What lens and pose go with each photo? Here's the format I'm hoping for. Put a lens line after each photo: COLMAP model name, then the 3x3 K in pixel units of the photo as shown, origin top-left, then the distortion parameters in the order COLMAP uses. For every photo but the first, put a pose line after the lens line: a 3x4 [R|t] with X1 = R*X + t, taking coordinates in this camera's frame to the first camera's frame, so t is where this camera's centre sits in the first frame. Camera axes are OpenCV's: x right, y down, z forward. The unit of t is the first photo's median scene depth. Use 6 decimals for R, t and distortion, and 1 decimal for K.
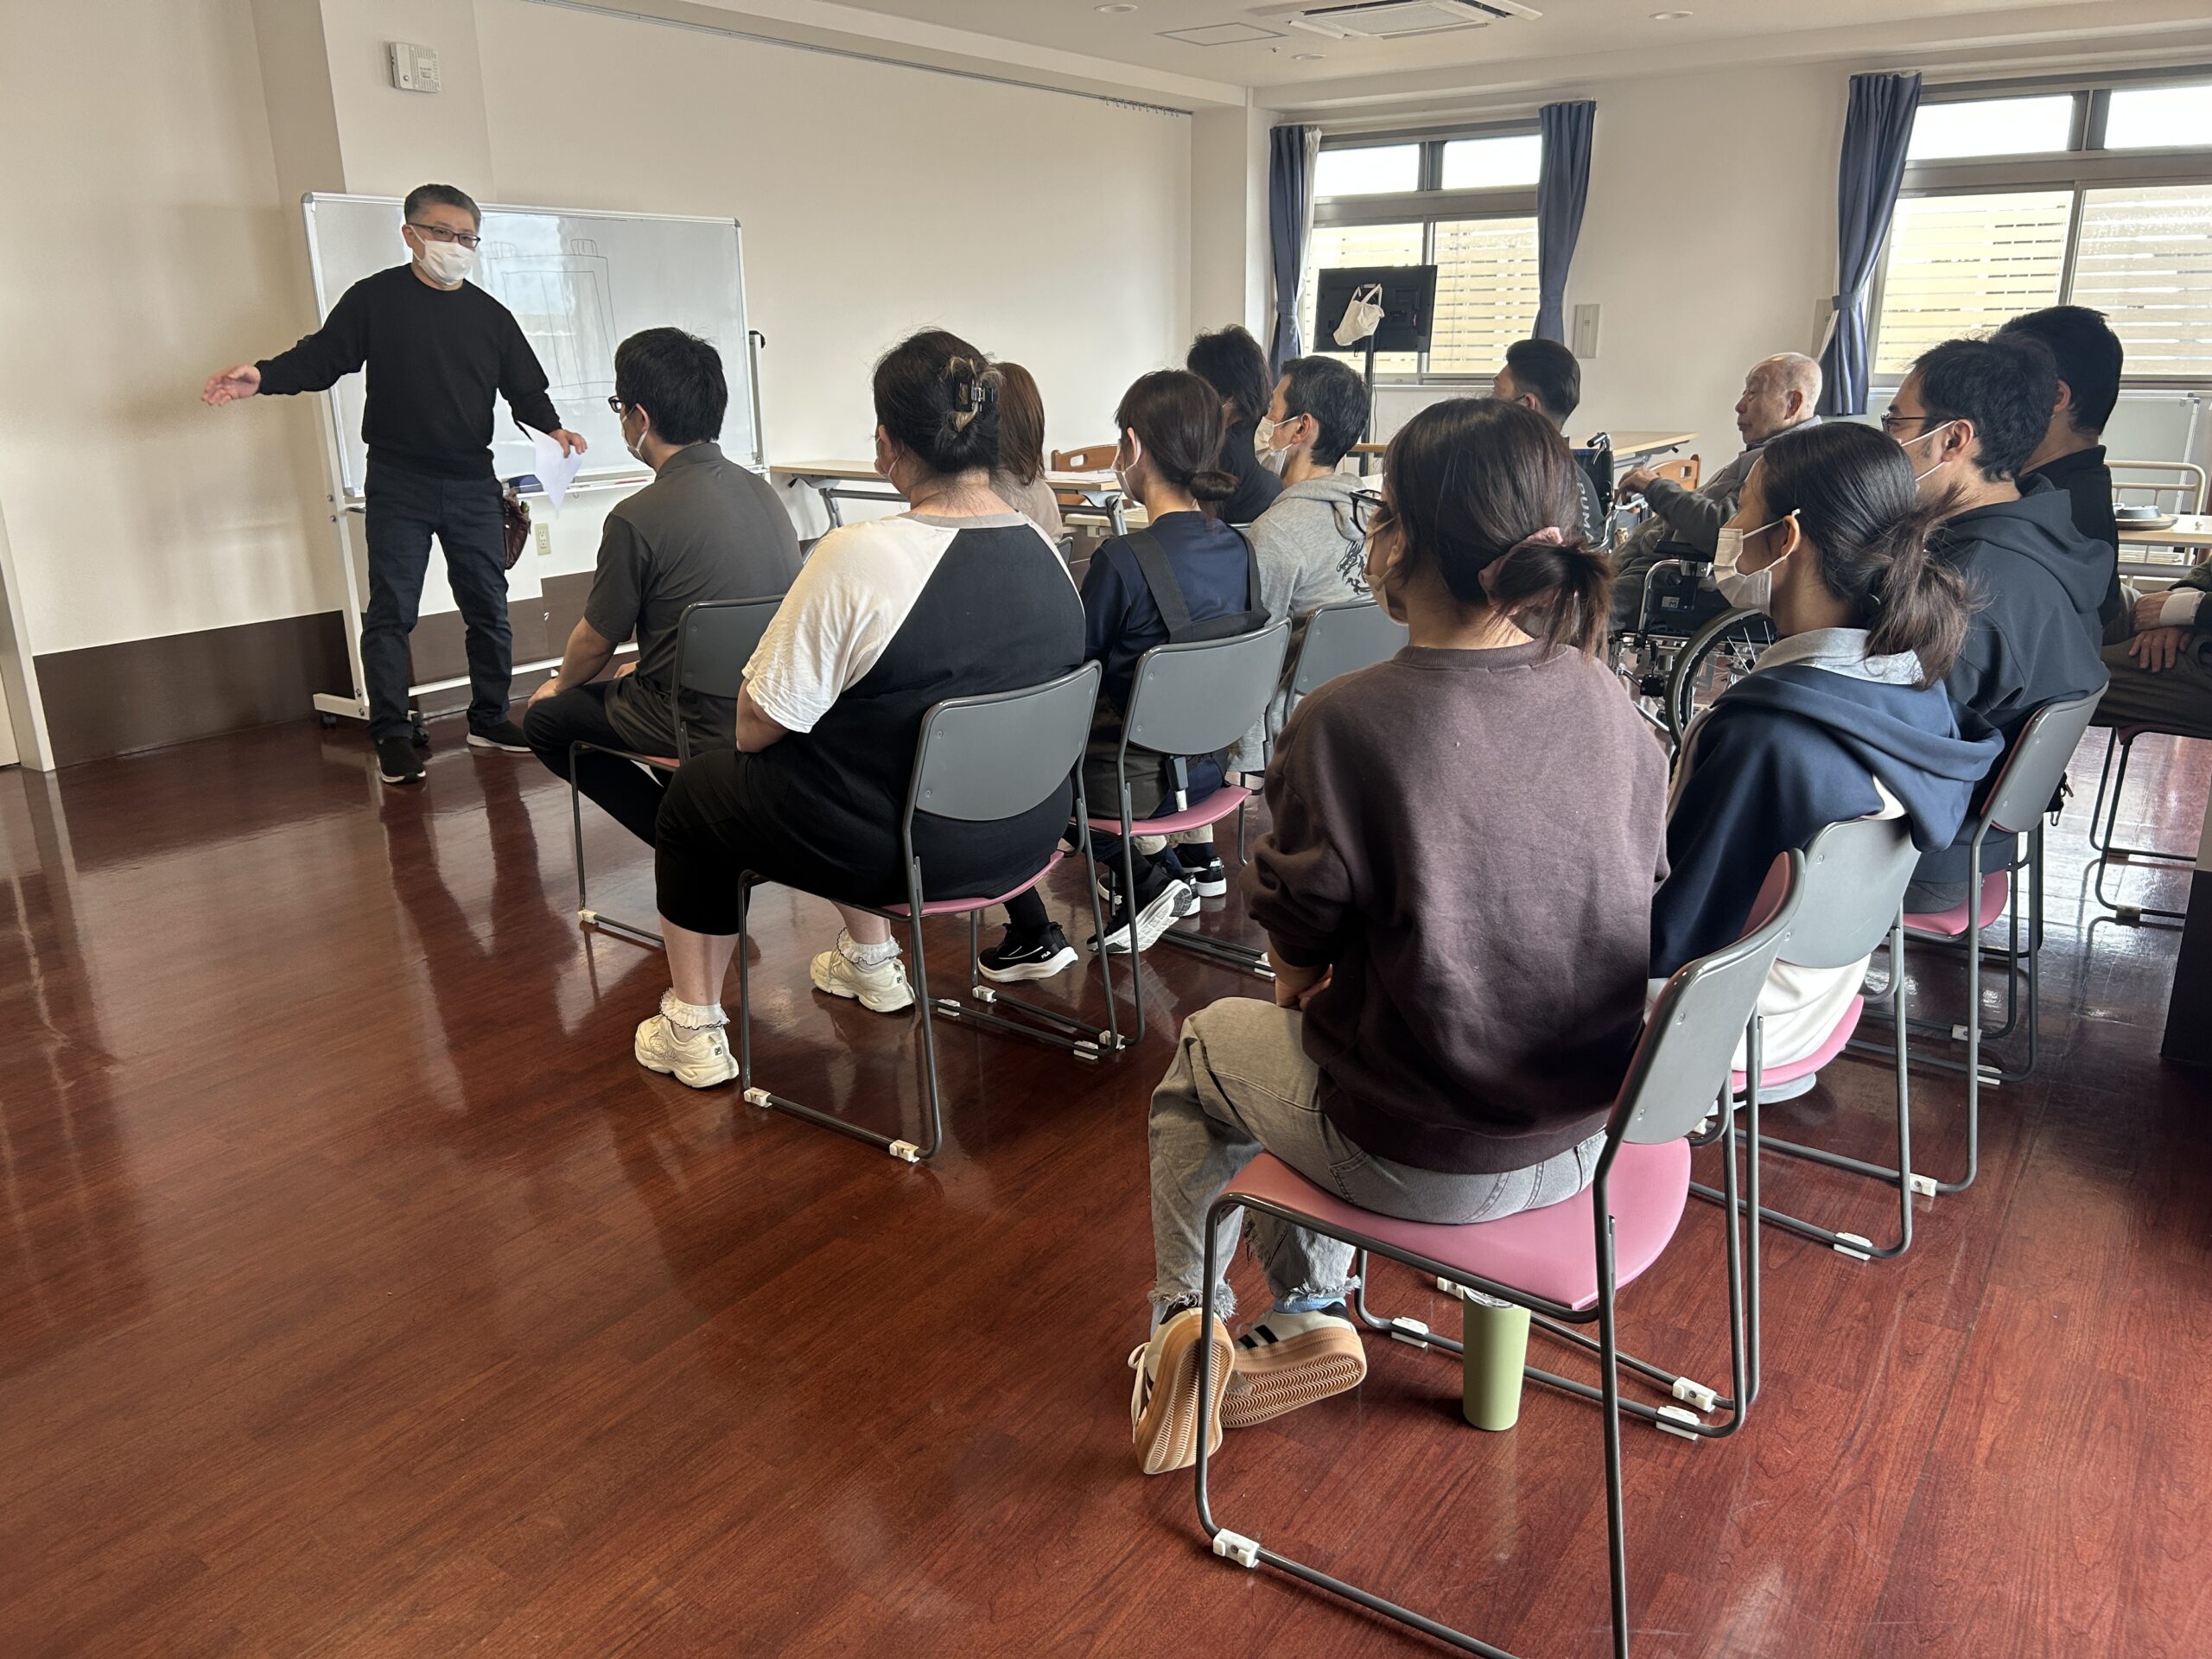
lens RADIAL K [[1638.7, 0, 1106.0], [0, 1638.7, 829.5], [0, 0, 1]] dist [0.006590, -0.032605]
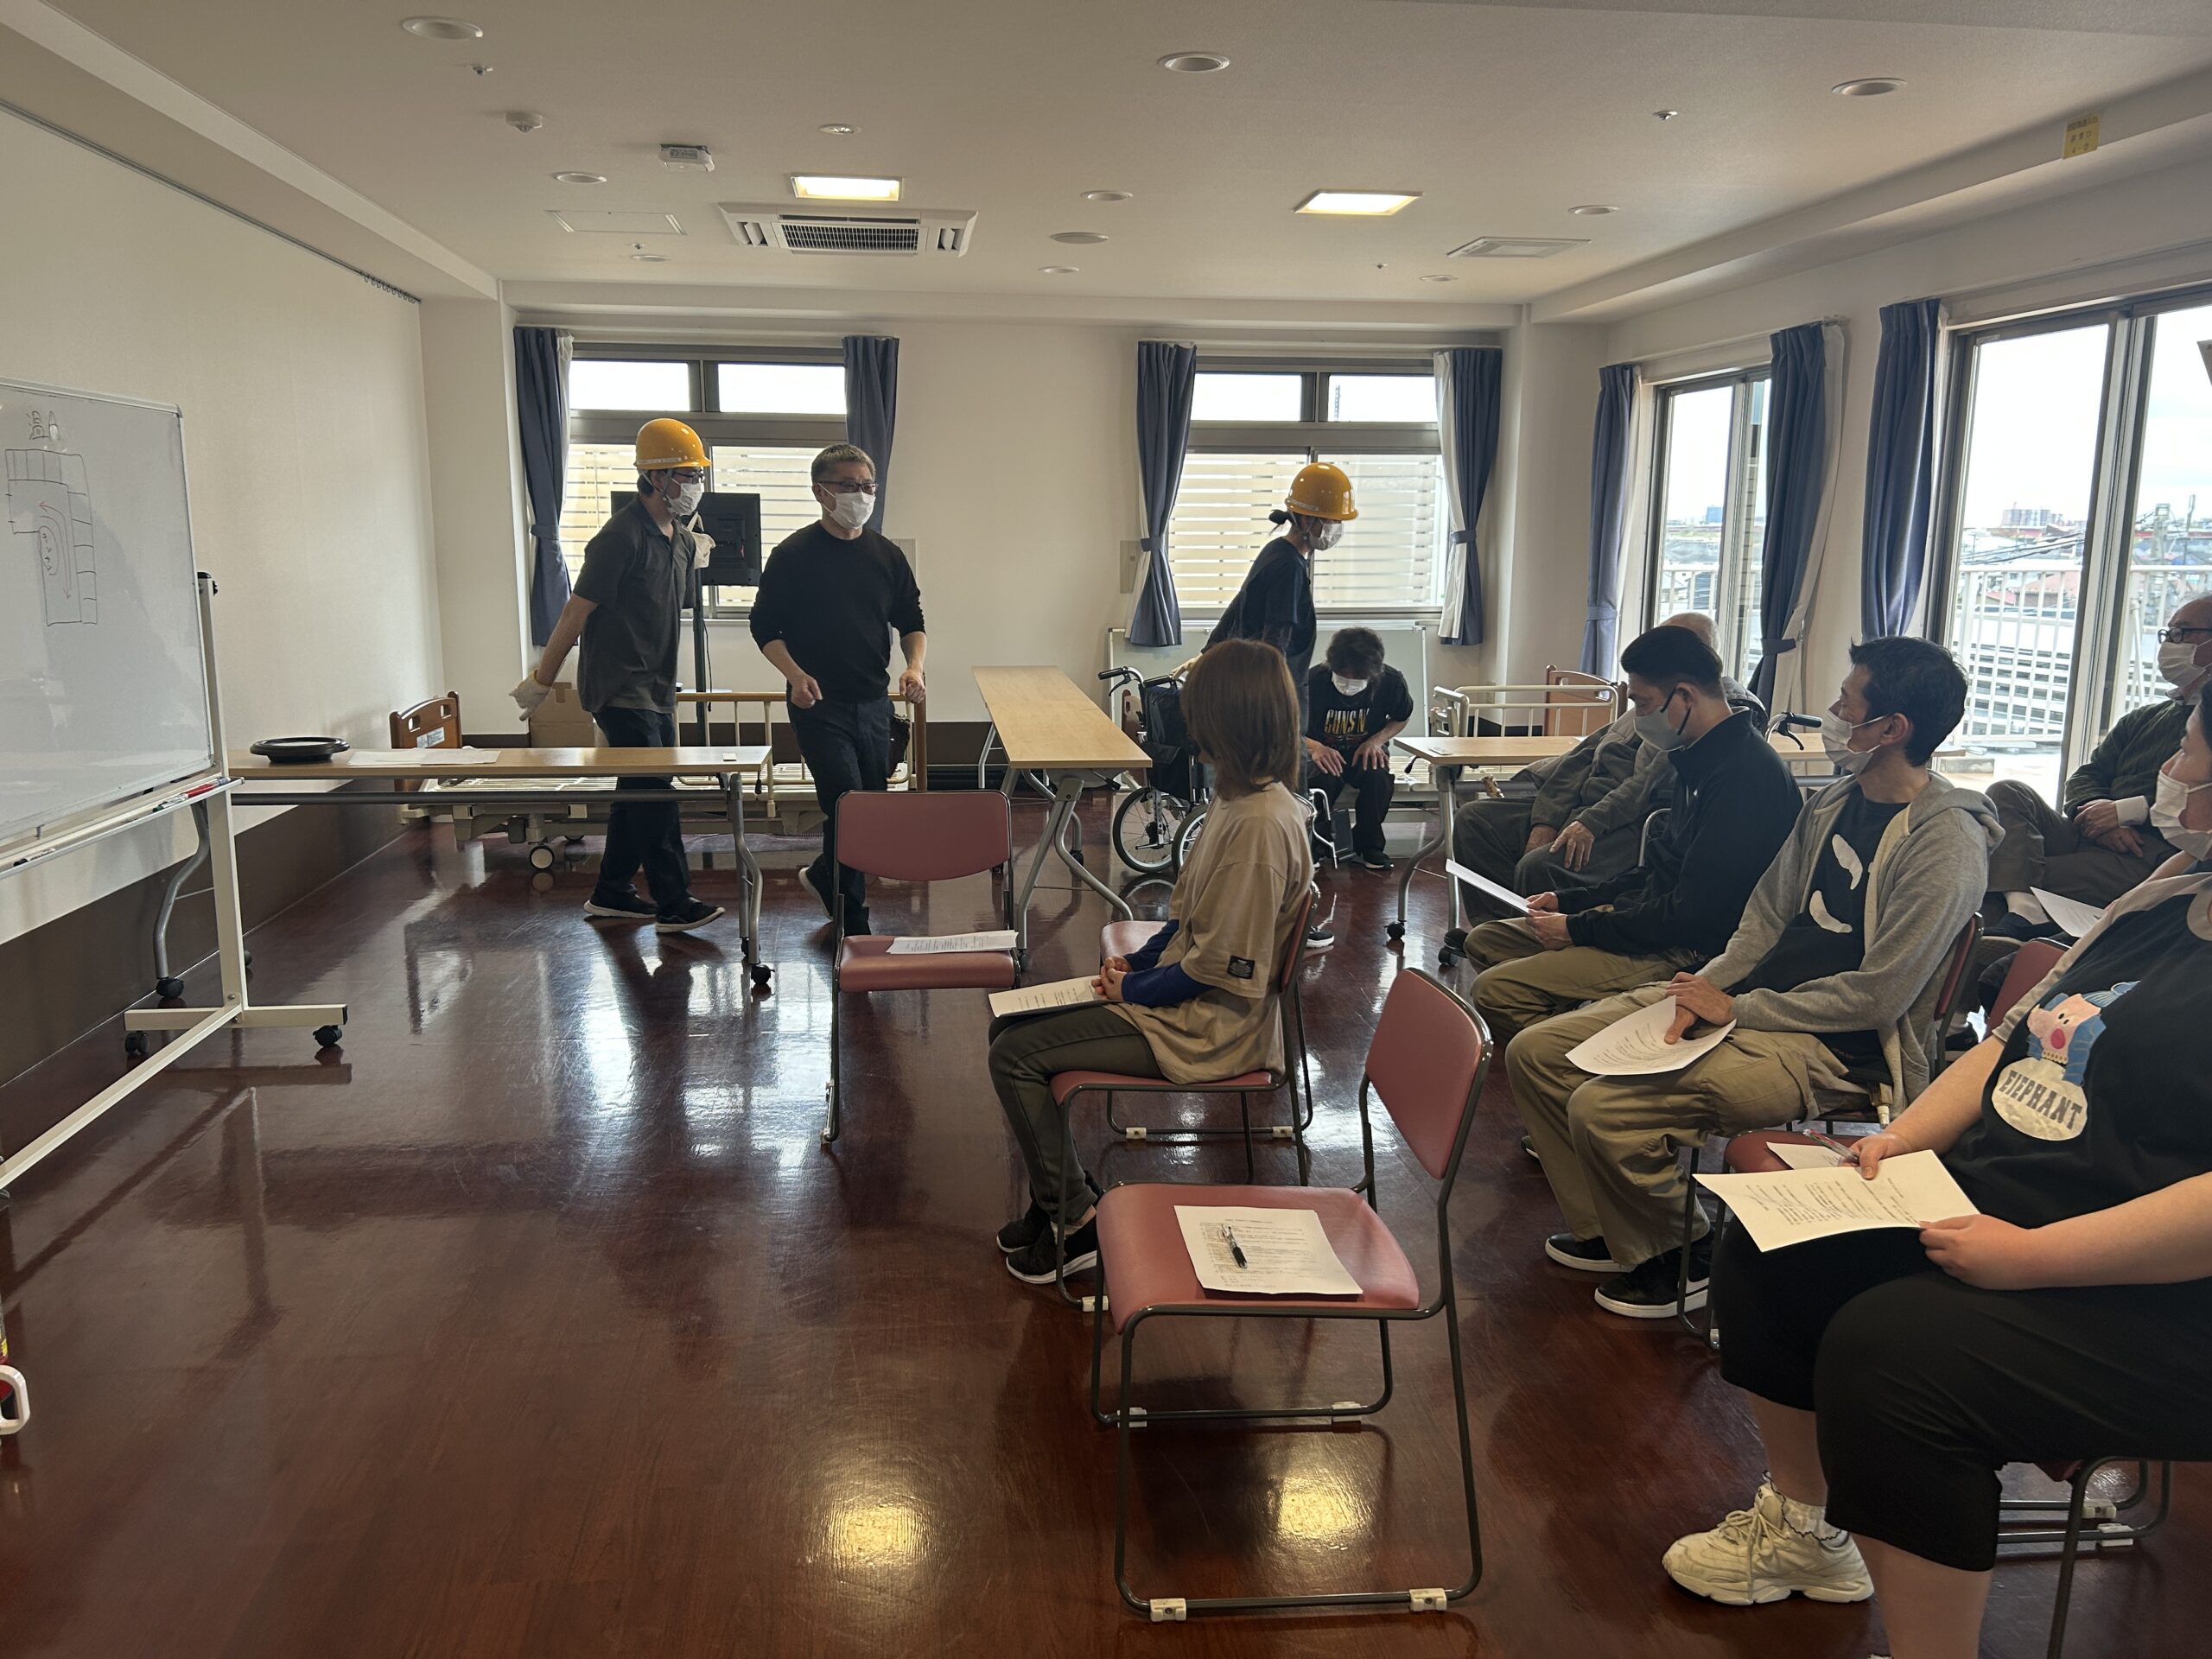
lens RADIAL K [[1619.0, 0, 1106.0], [0, 1619.0, 829.5], [0, 0, 1]] dist [0.002314, -0.124888]
pose [[0.722281, -0.097981, 0.684624, -0.328946], [0.185156, 0.981173, -0.054919, -0.082315], [-0.666354, 0.166429, 0.726824, 0.274190]]
